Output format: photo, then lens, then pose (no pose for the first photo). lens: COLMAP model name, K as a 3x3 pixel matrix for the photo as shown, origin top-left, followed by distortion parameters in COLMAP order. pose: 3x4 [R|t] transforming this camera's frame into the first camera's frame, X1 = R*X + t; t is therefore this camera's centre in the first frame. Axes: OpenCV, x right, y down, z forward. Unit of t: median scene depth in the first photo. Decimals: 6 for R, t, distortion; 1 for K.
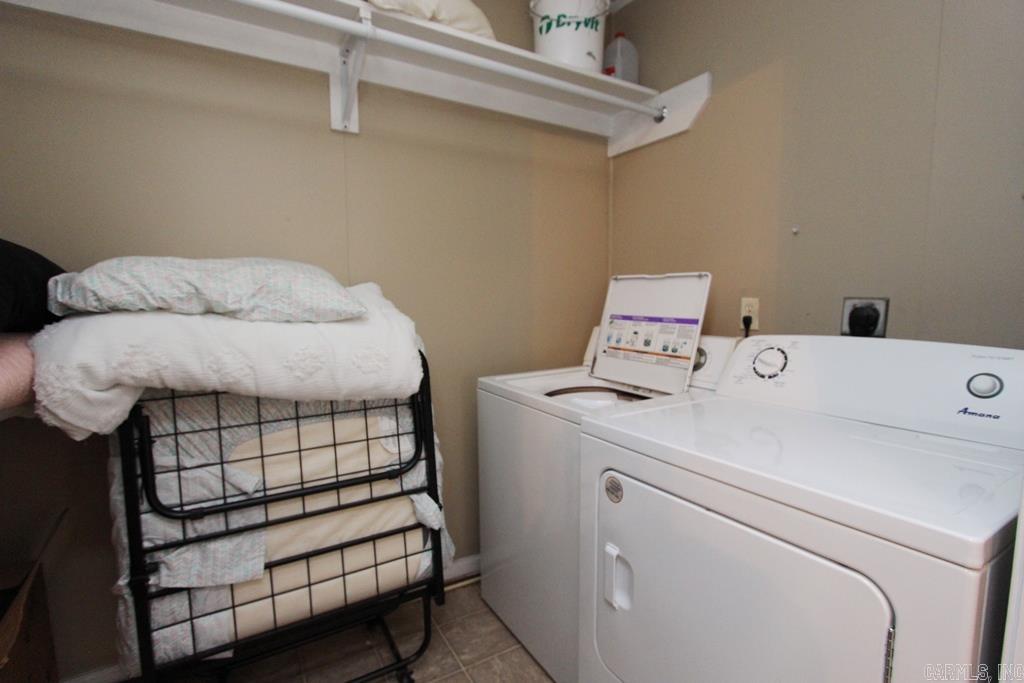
lens RADIAL K [[472.5, 0, 510.1], [0, 472.5, 346.6], [0, 0, 1]] dist [-0.025806, 0.005178]
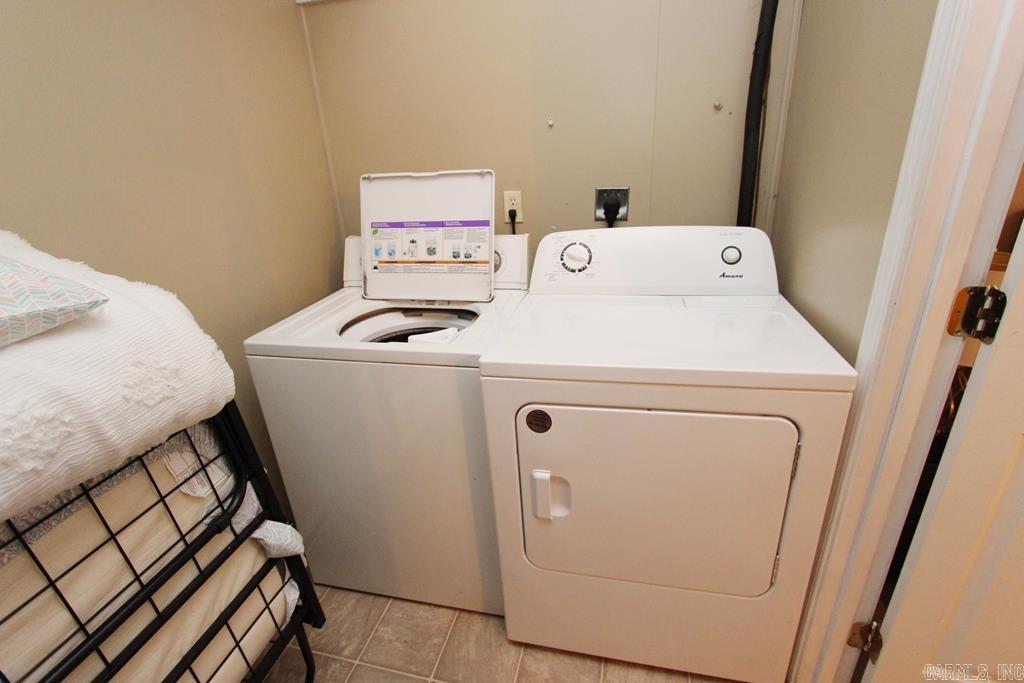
lens RADIAL K [[472.5, 0, 510.1], [0, 472.5, 346.6], [0, 0, 1]] dist [-0.025806, 0.005178]
pose [[0.697912, -0.303334, 0.648774, -0.283254], [0.125542, 0.943666, 0.306160, -0.105553], [-0.705095, -0.132224, 0.696677, 0.253350]]
